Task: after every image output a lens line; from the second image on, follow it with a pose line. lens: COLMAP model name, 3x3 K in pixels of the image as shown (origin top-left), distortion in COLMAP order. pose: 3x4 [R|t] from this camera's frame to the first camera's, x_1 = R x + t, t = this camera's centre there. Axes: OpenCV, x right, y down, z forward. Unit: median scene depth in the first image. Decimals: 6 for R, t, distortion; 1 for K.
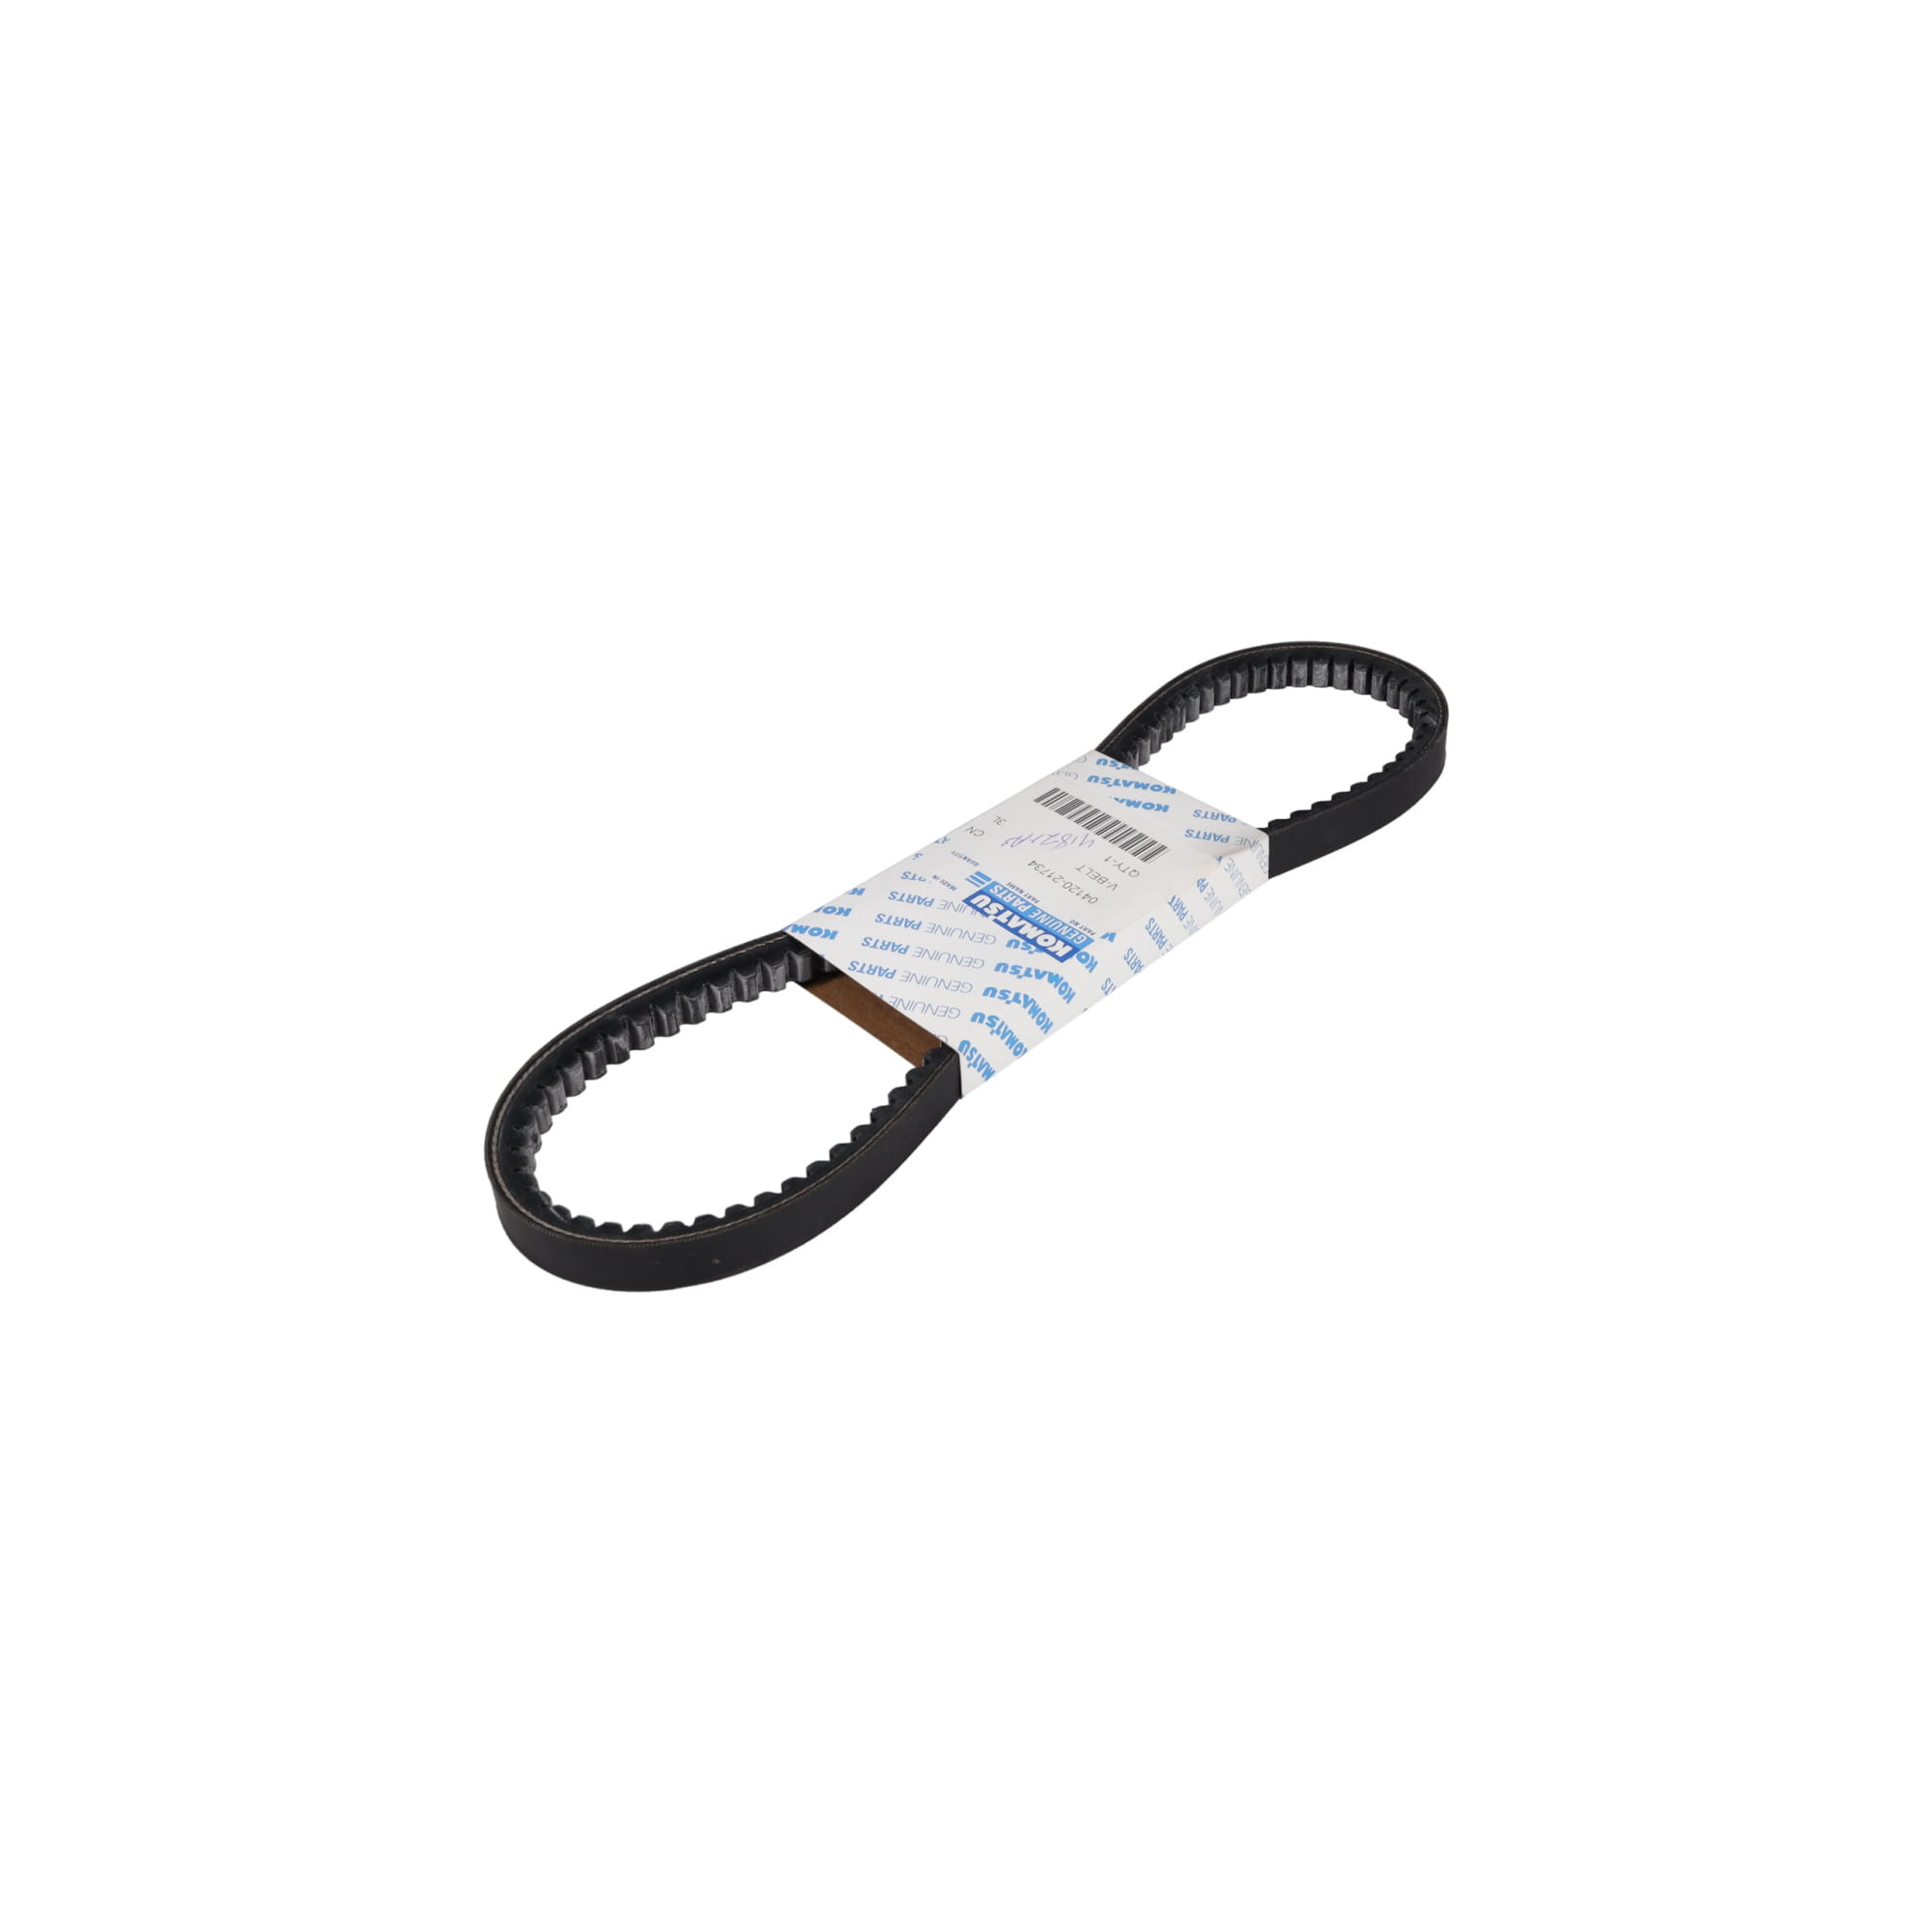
lens RADIAL K [[1835.1, 0, 1032.6], [0, 1835.1, 964.3], [0, 0, 1]] dist [0.366178, 0.000367]
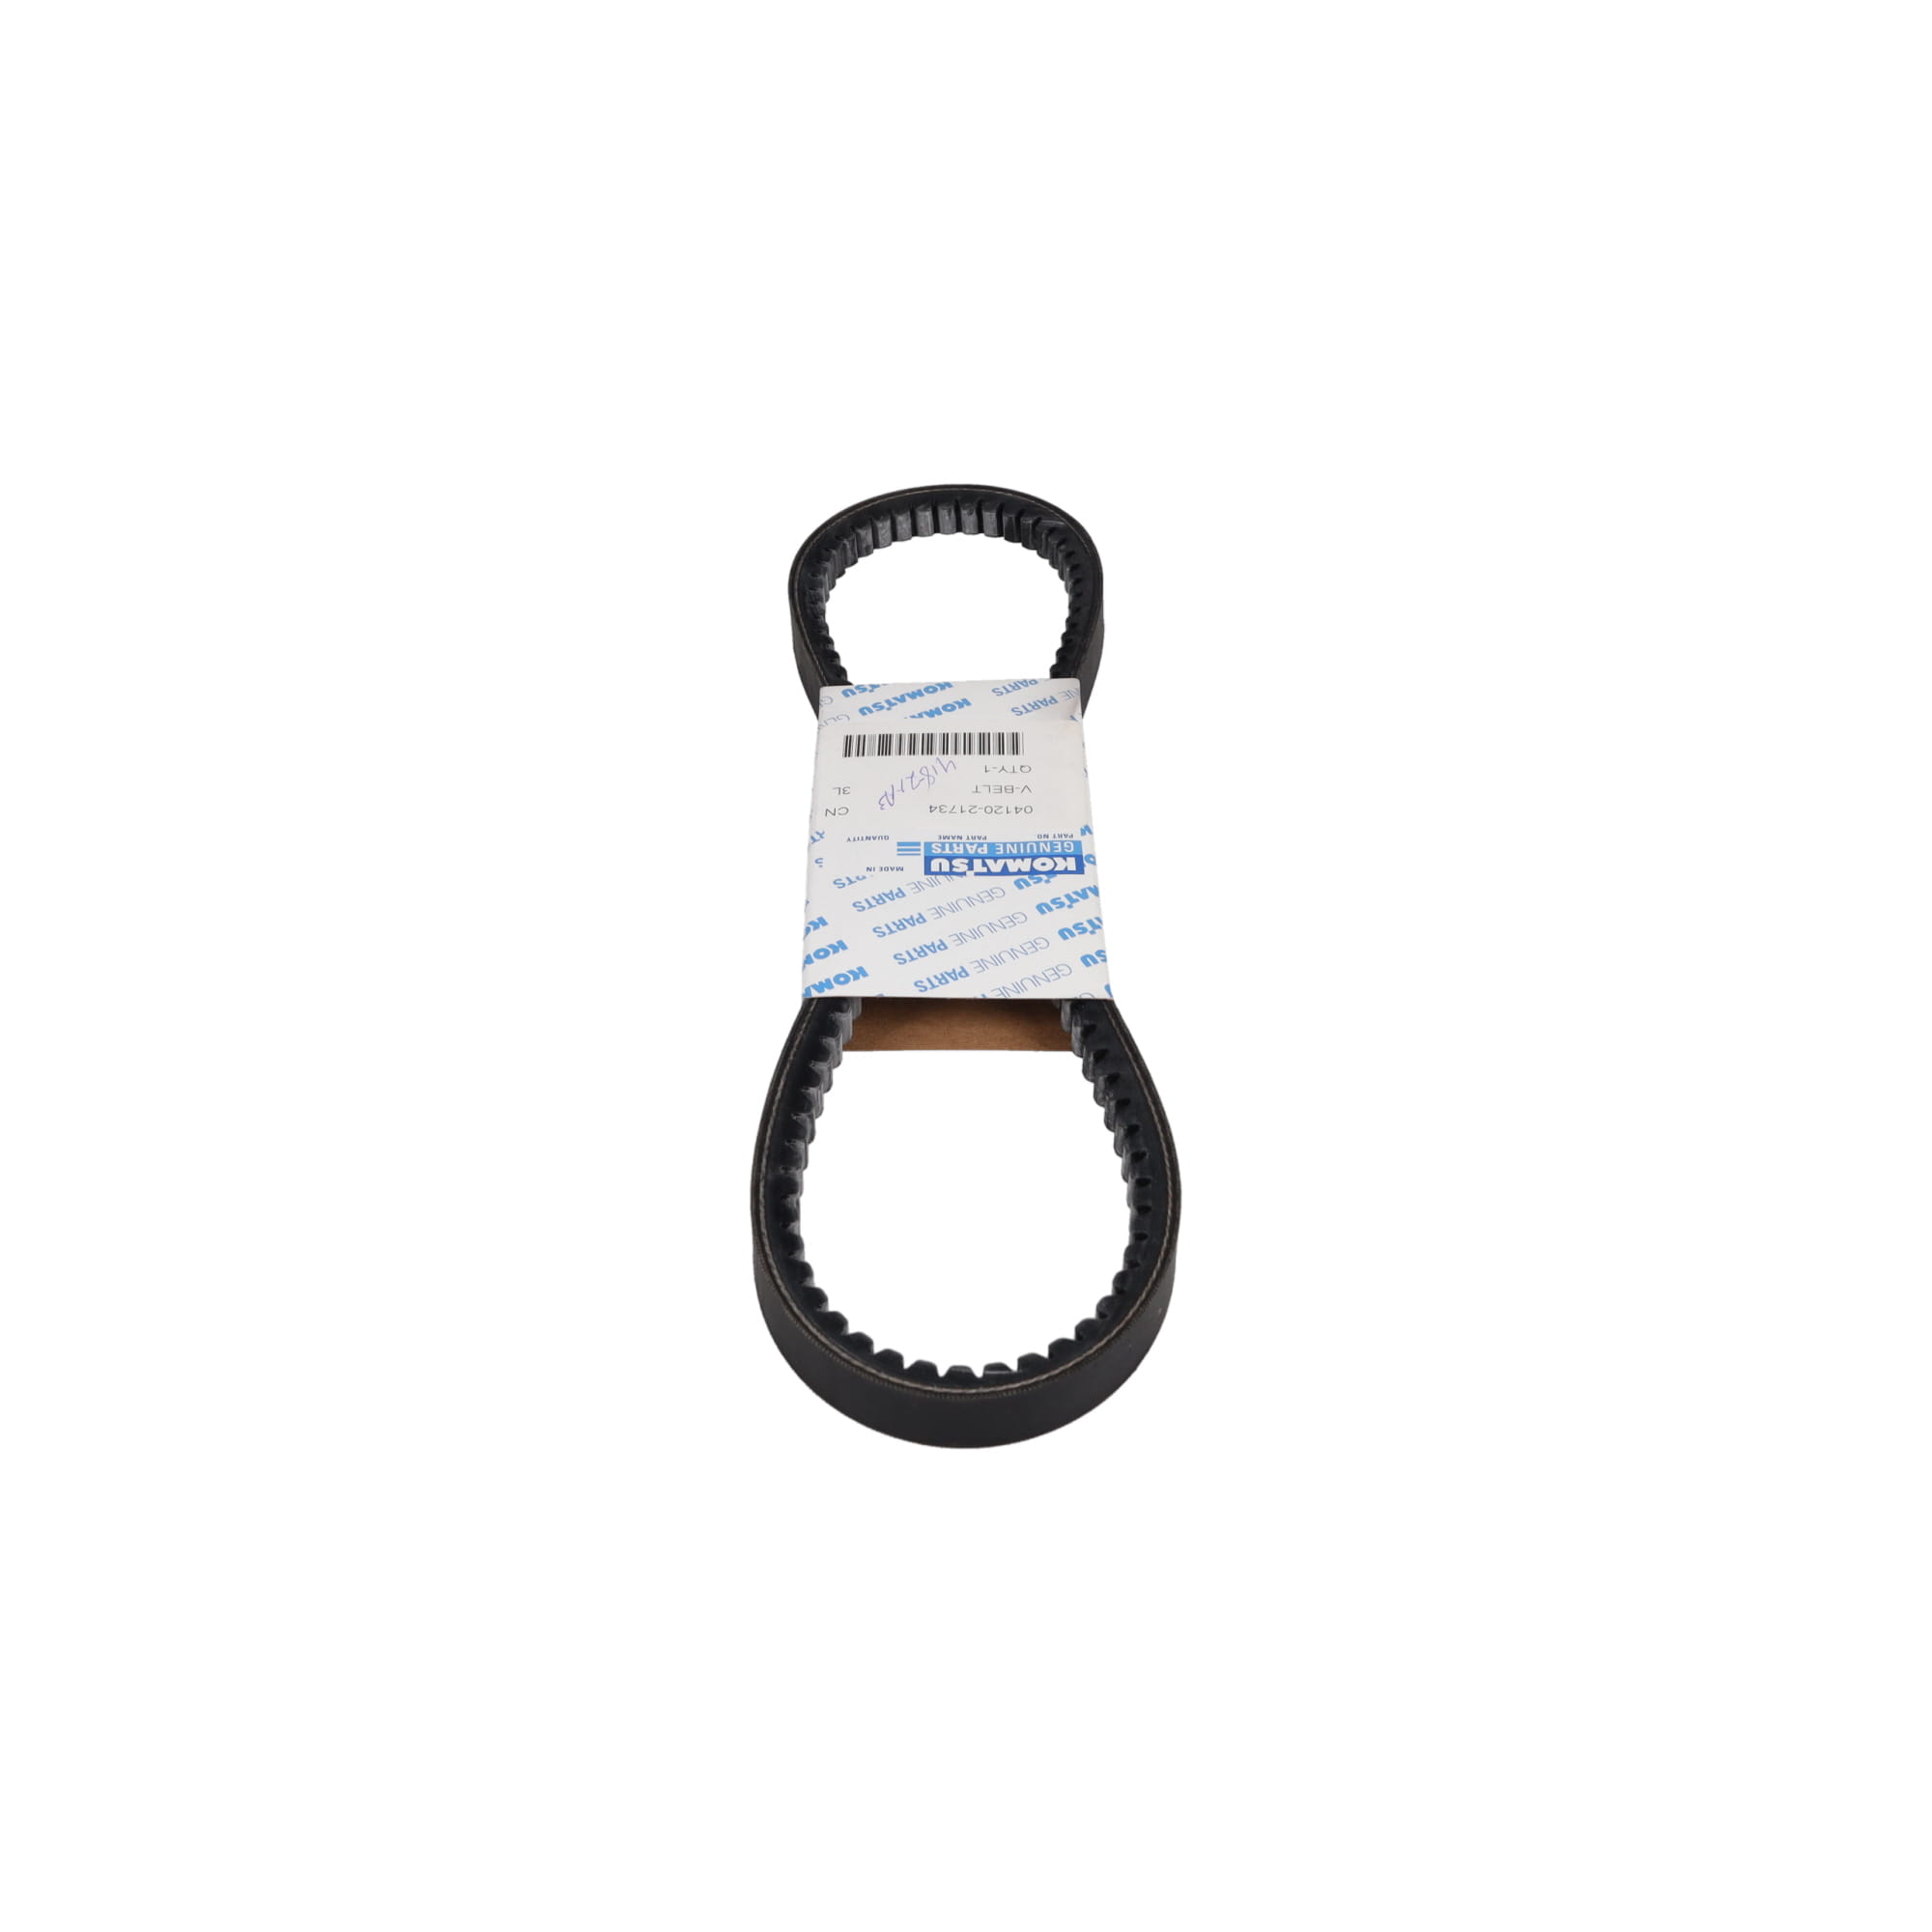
lens RADIAL K [[2104.6, 0, 966.0], [0, 2104.6, 966.0], [0, 0, 1]] dist [-0.005797, -0.002461]
pose [[0.704485, -0.467204, 0.534249, -0.570822], [0.451156, 0.875897, 0.171061, -0.156801], [-0.547868, 0.120520, 0.827838, 0.175717]]
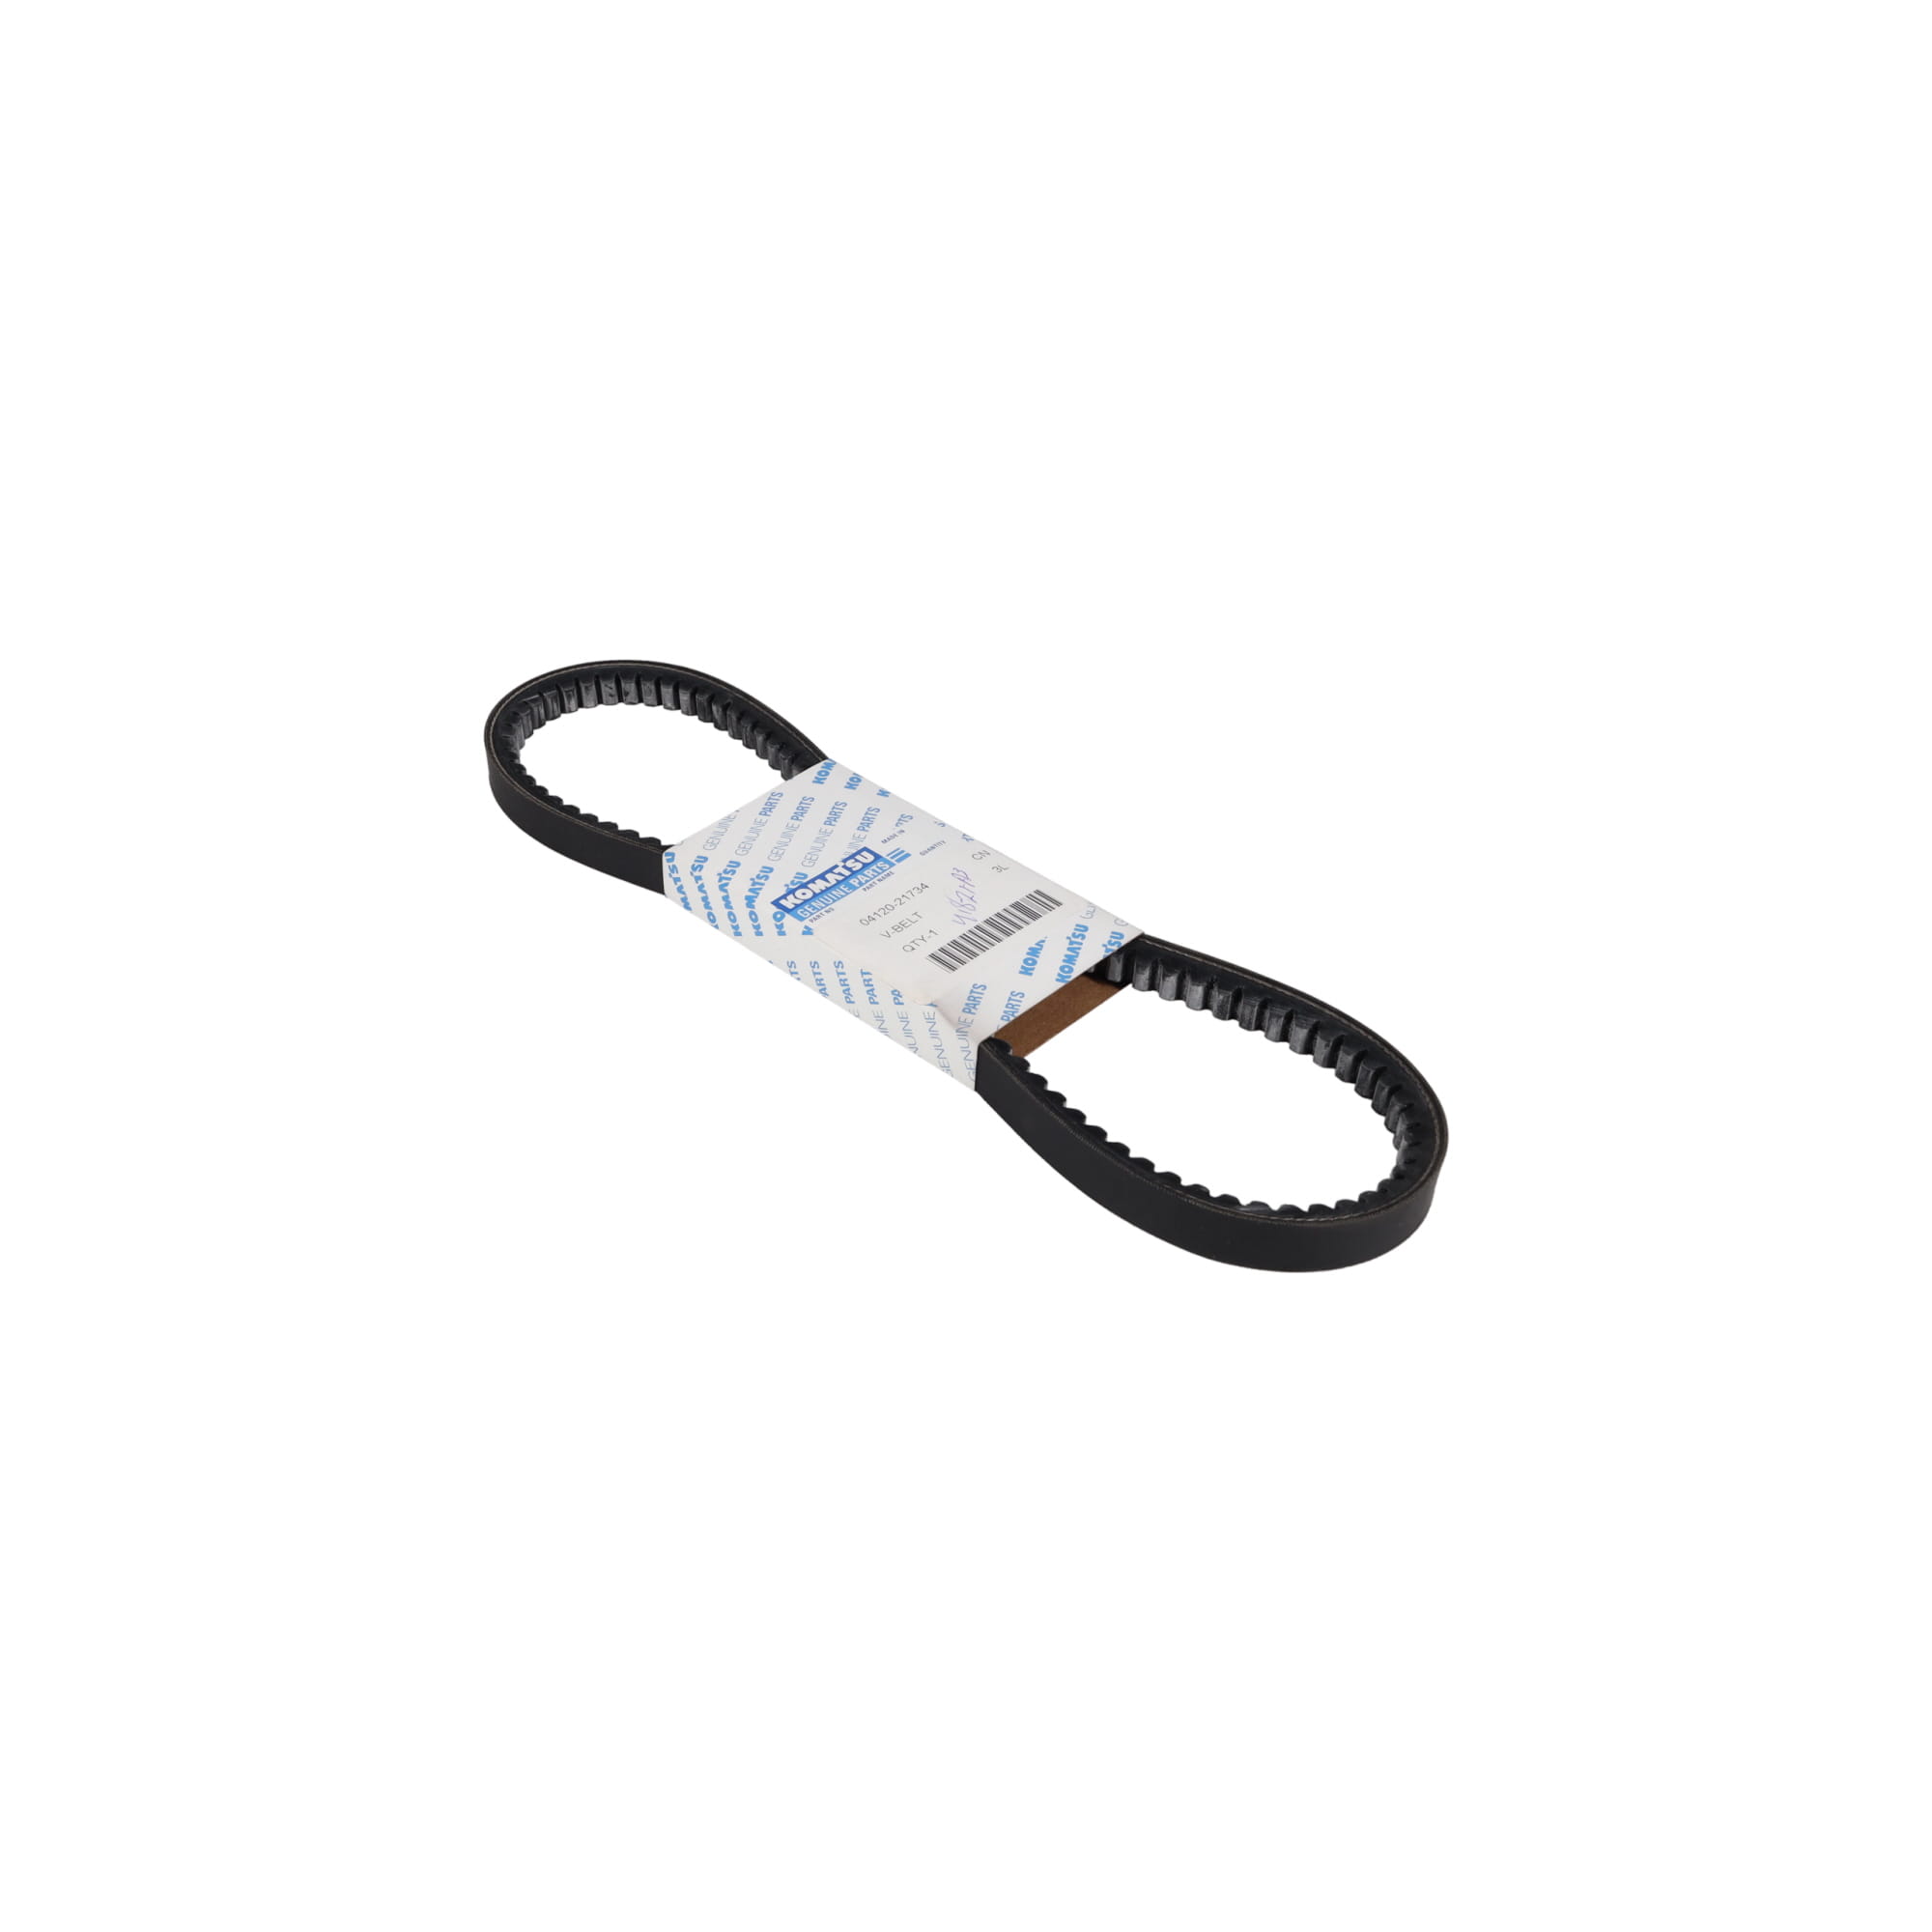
lens RADIAL K [[1839.9, 0, 882.0], [0, 1839.9, 966.1], [0, 0, 1]] dist [0.001708, -0.000073]
pose [[-0.004735, 0.632885, -0.774231, 0.830977], [-0.639392, 0.593378, 0.488959, -0.520874], [0.768866, 0.497352, 0.401852, 0.610167]]
